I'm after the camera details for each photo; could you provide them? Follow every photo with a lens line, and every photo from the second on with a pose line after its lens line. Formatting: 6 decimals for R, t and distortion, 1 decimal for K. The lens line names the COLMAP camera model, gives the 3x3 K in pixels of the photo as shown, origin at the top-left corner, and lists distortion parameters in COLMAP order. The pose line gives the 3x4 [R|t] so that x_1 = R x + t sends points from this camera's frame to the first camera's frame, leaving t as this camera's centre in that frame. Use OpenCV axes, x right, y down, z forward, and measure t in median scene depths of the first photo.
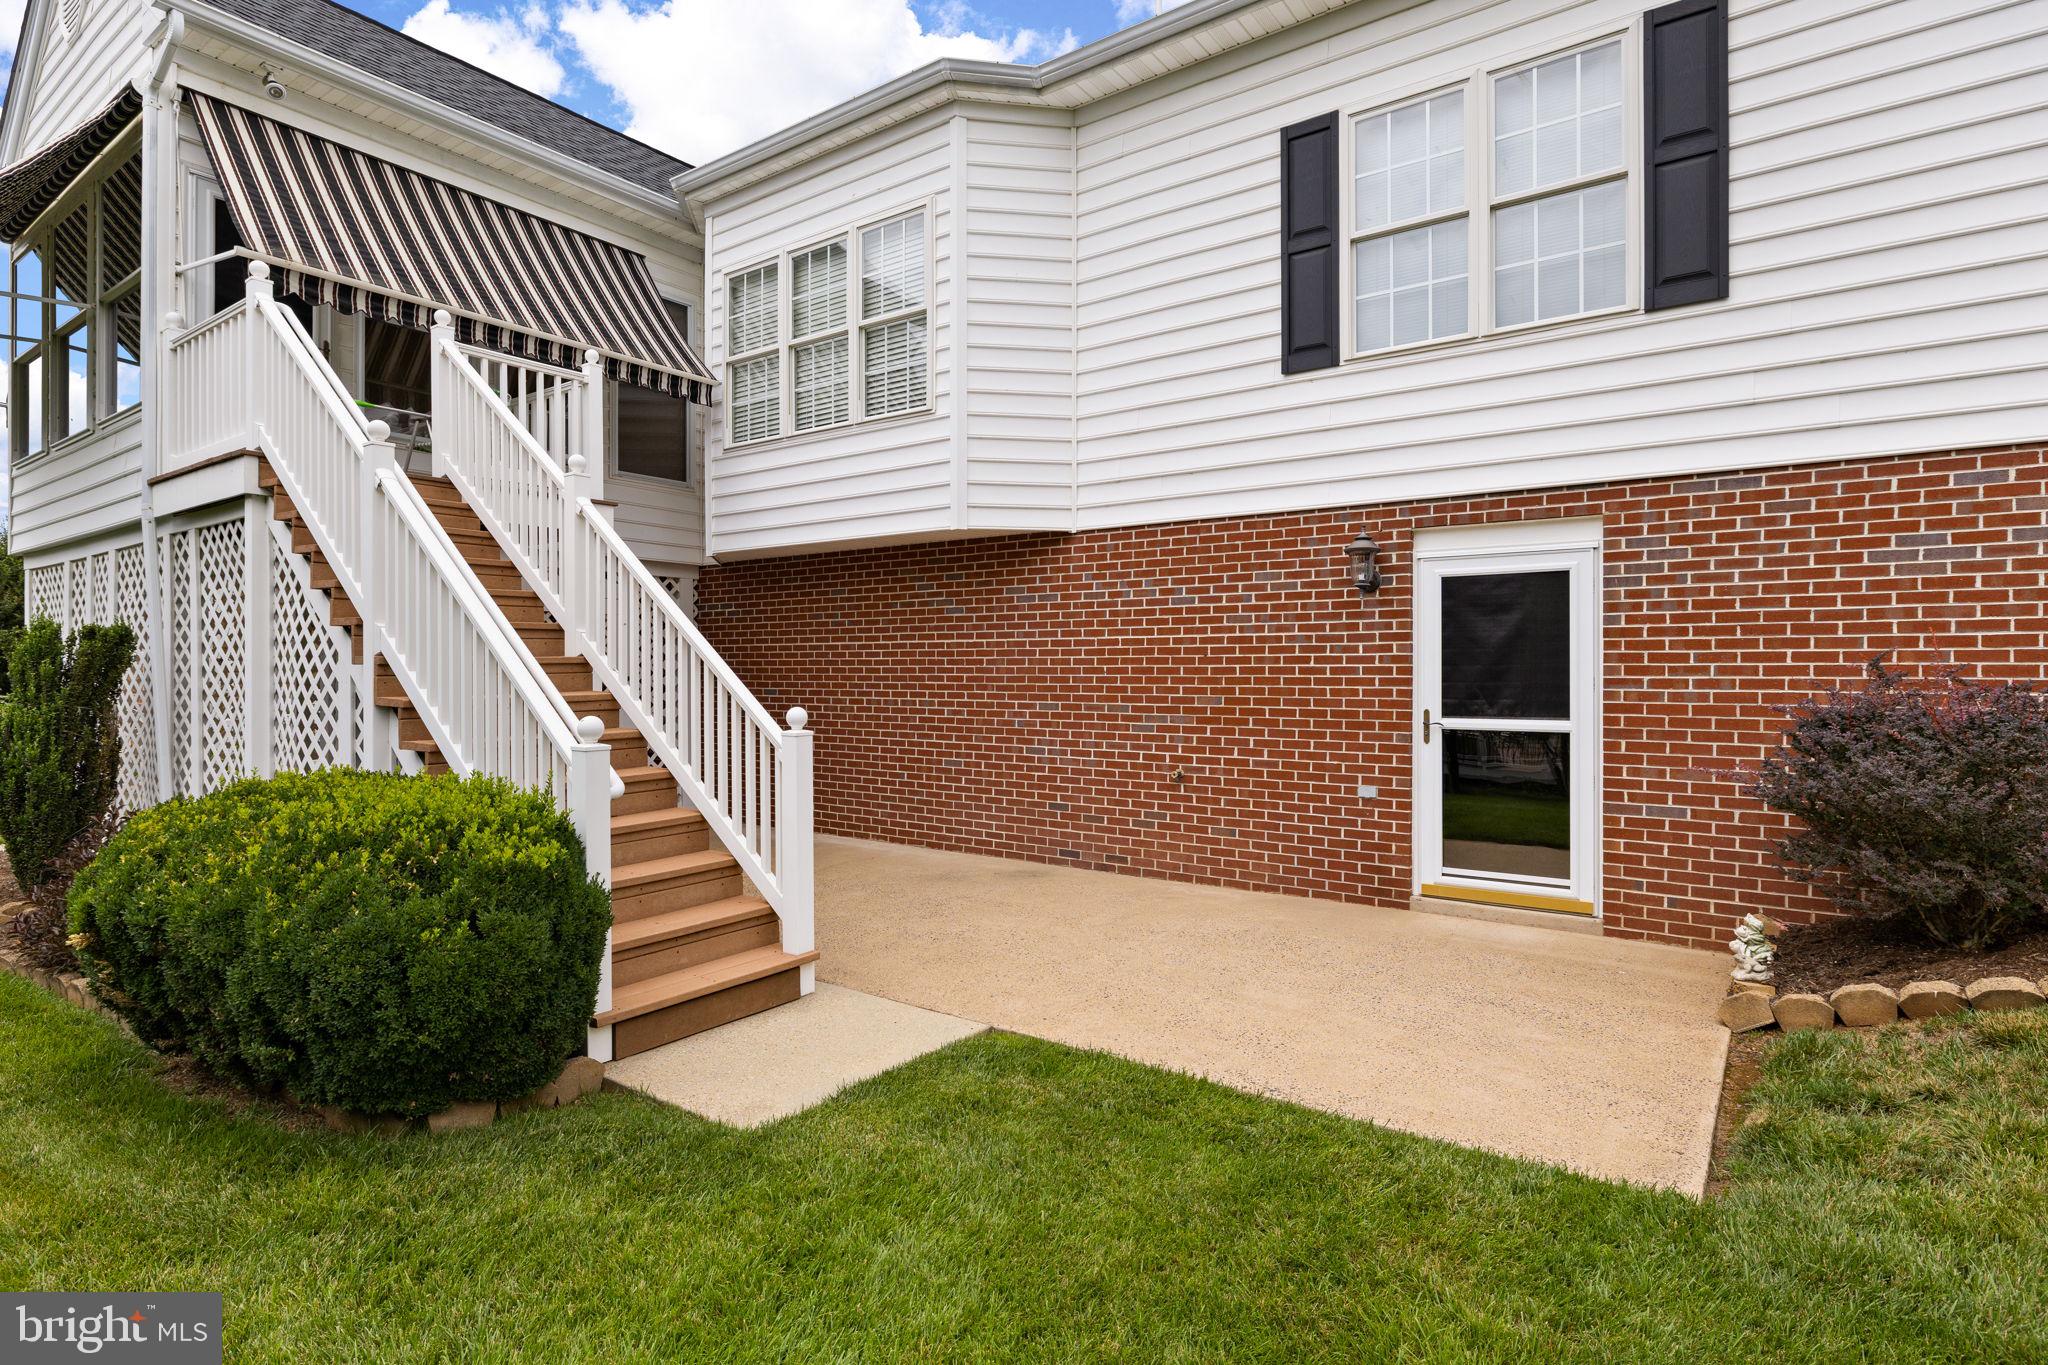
lens RADIAL K [[1051.7, 0, 1020.7], [0, 1051.7, 671.8], [0, 0, 1]] dist [0.000285, -0.000113]
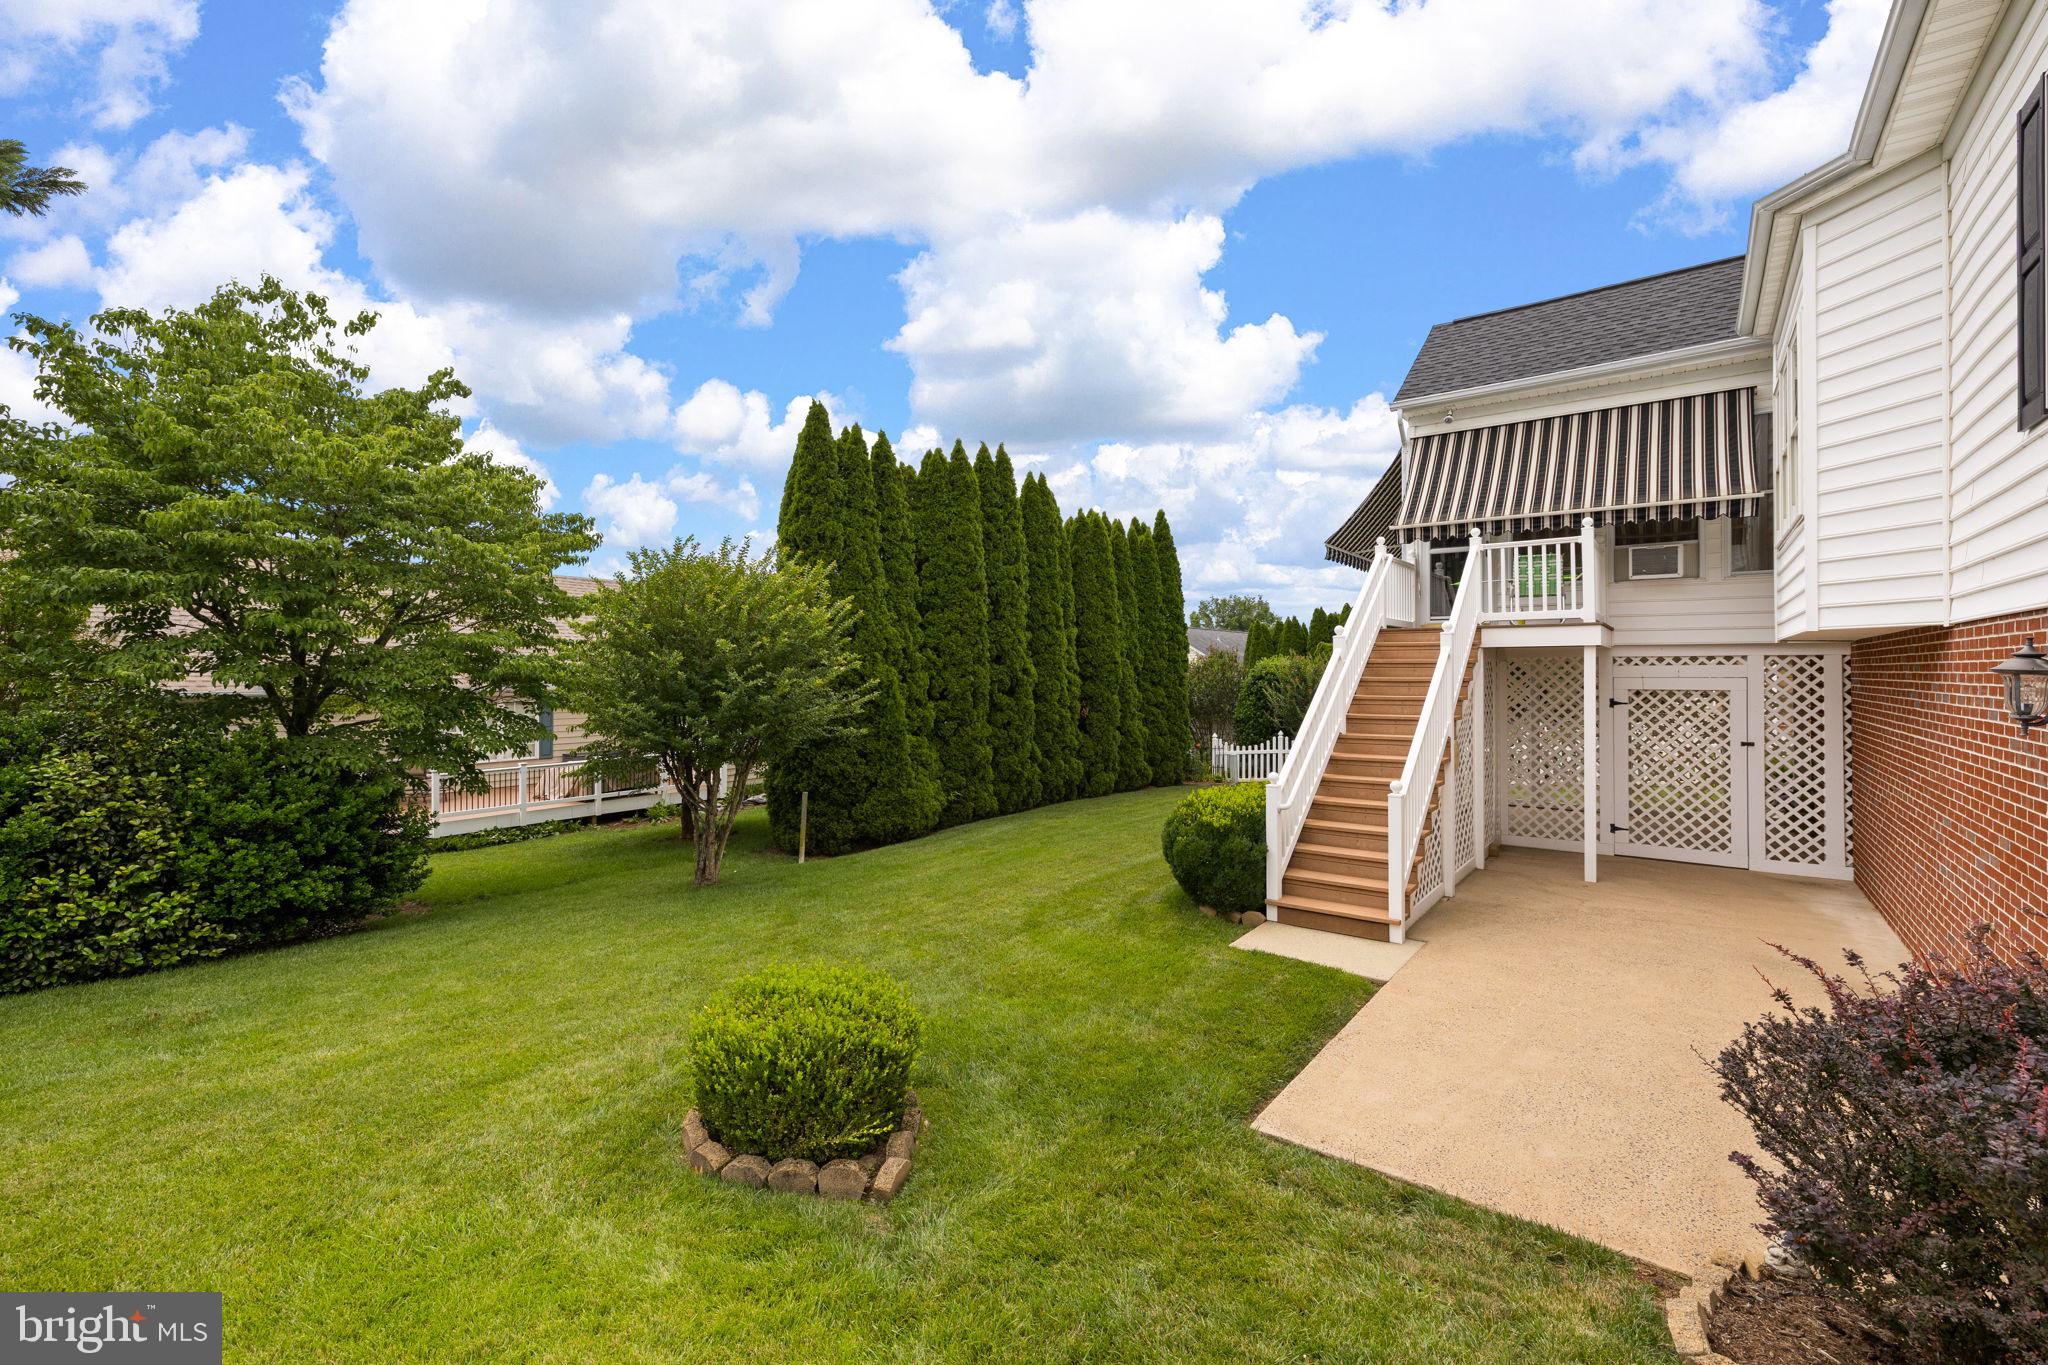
lens RADIAL K [[861.3, 0, 1013.5], [0, 861.3, 672.5], [0, 0, 1]] dist [0.000188, -0.000233]
pose [[-0.026456, 0.000650, -0.999650, 1.312902], [-0.004008, 0.999992, 0.000757, -0.152035], [0.999642, 0.004027, -0.026453, 0.411675]]
